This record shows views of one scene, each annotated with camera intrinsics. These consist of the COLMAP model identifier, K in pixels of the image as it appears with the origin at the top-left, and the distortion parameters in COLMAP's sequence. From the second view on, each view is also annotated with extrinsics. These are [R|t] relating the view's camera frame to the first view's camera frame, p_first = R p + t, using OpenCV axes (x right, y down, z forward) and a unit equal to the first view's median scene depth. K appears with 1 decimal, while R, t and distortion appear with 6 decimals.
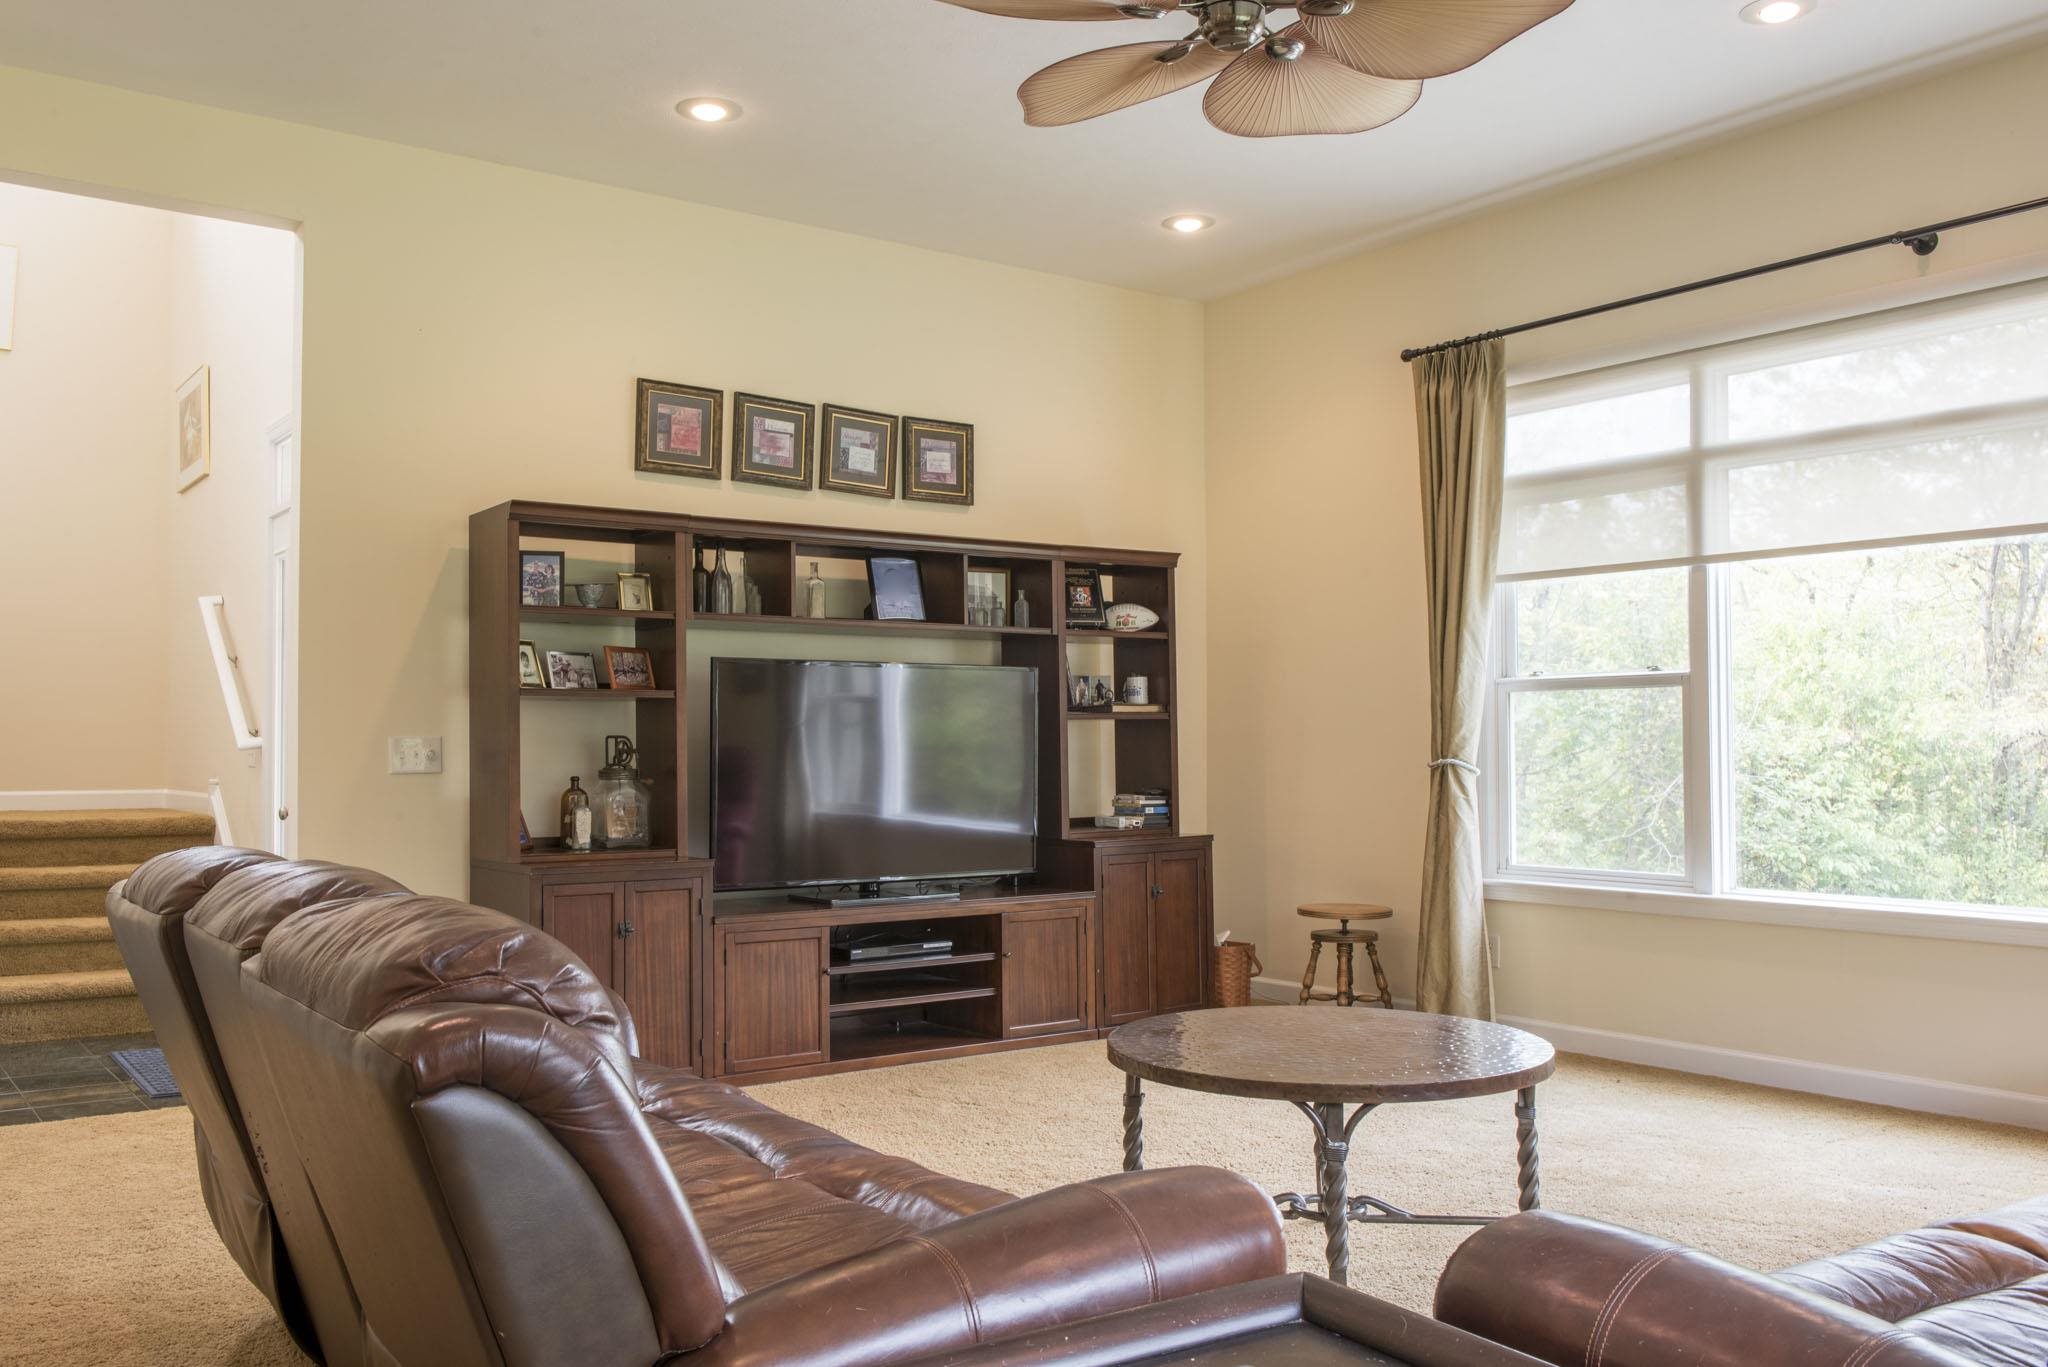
lens RADIAL K [[1718.5, 0, 982.5], [0, 1718.5, 689.4], [0, 0, 1]] dist [-0.002814, -0.004006]
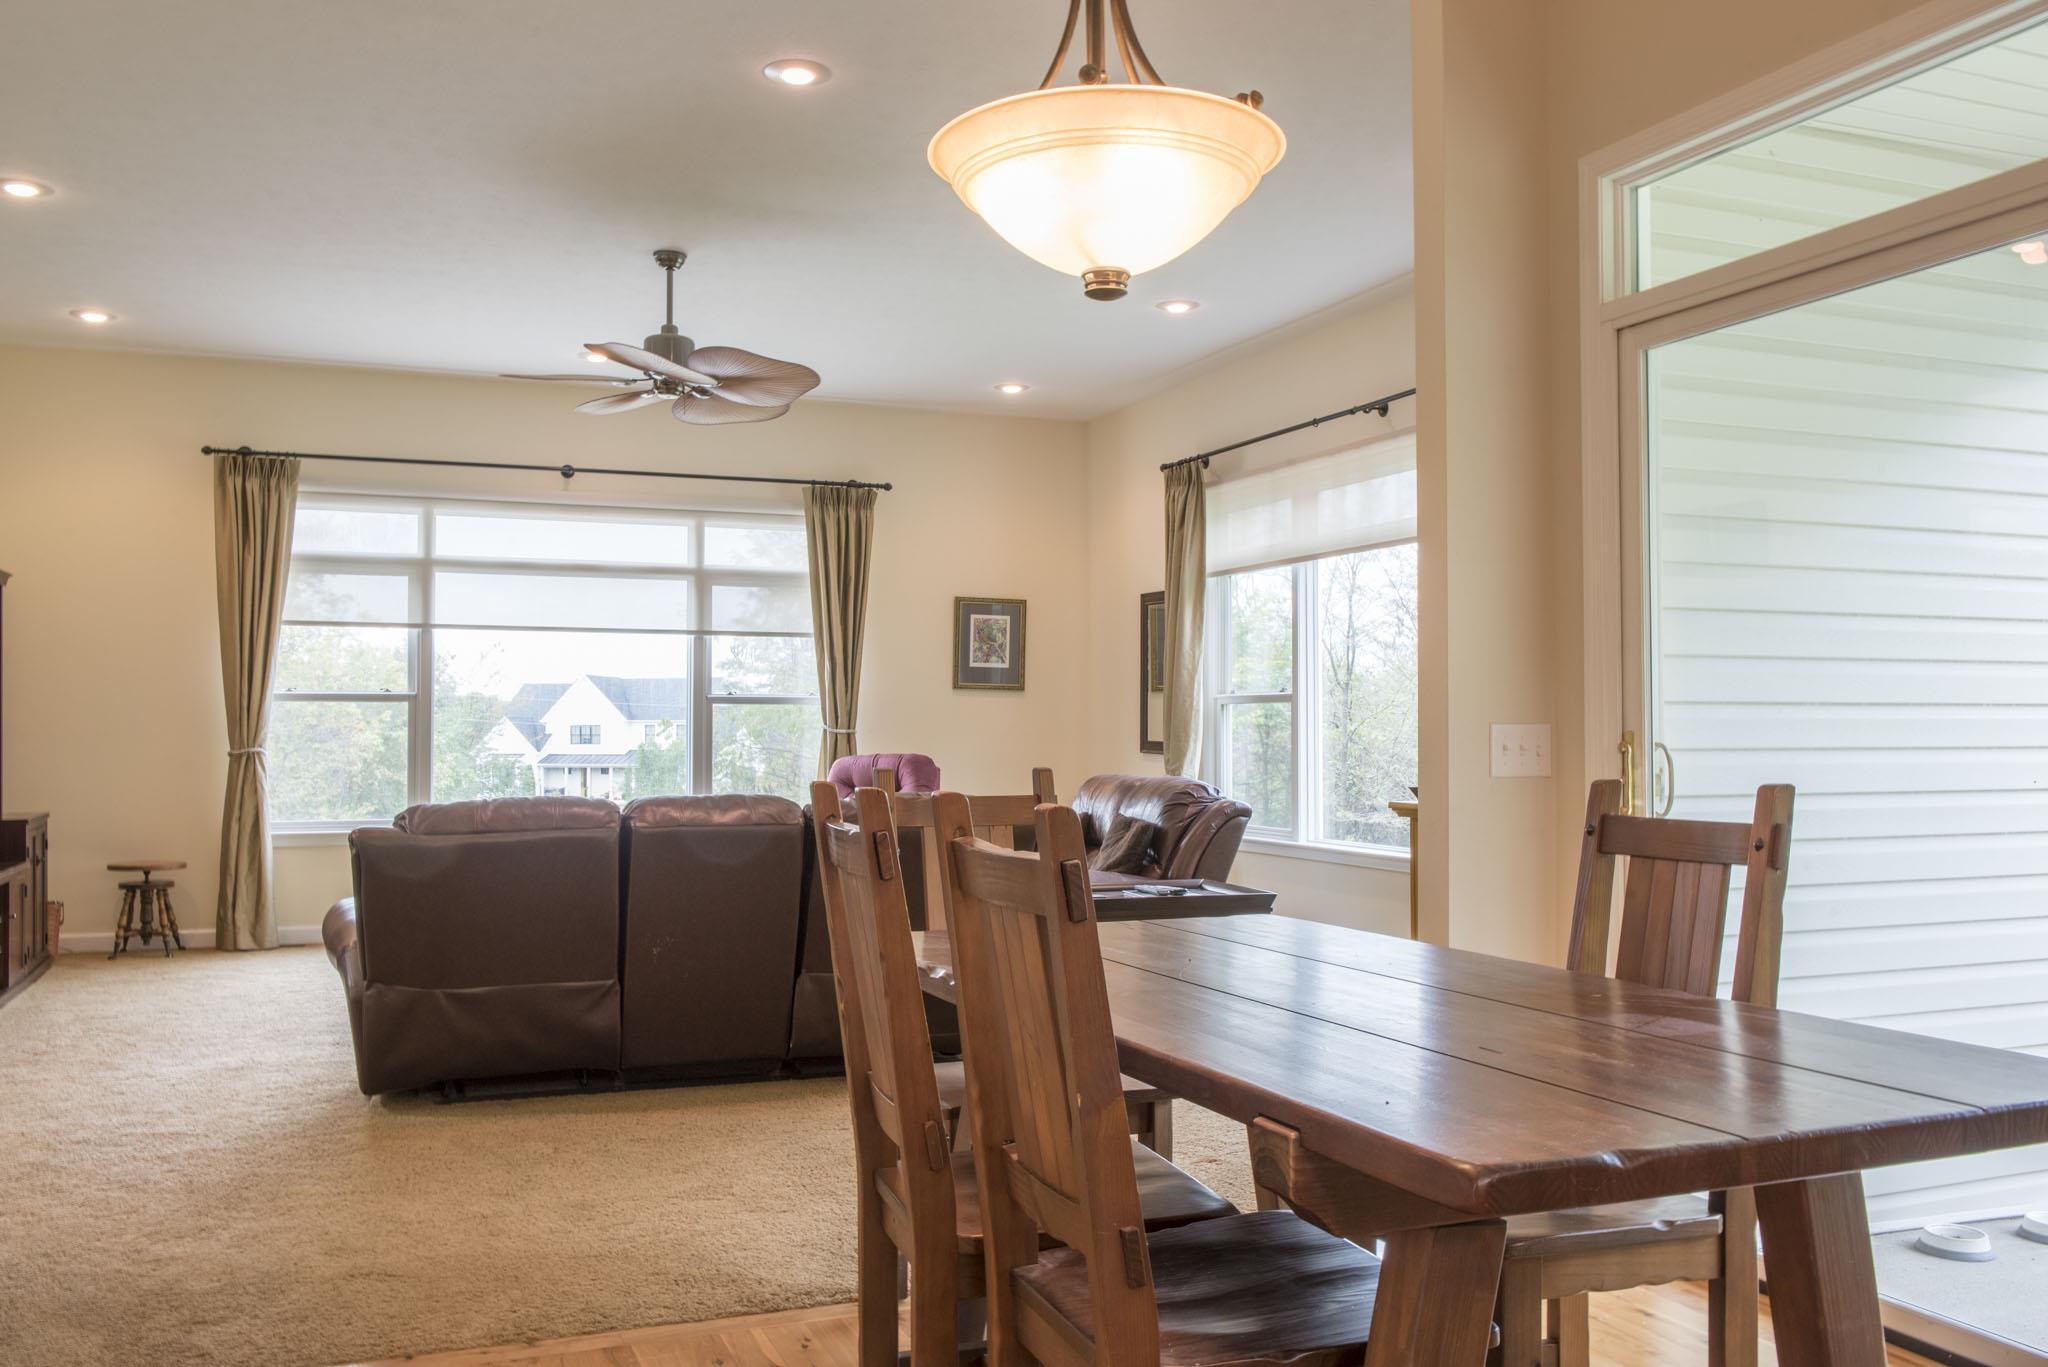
lens RADIAL K [[1718.5, 0, 982.5], [0, 1718.5, 689.4], [0, 0, 1]] dist [-0.002814, -0.004006]
pose [[0.242199, 0.031935, 0.969701, -0.962155], [-0.030276, 0.999220, -0.025345, 0.009867], [-0.969754, -0.023220, 0.242977, 0.081484]]
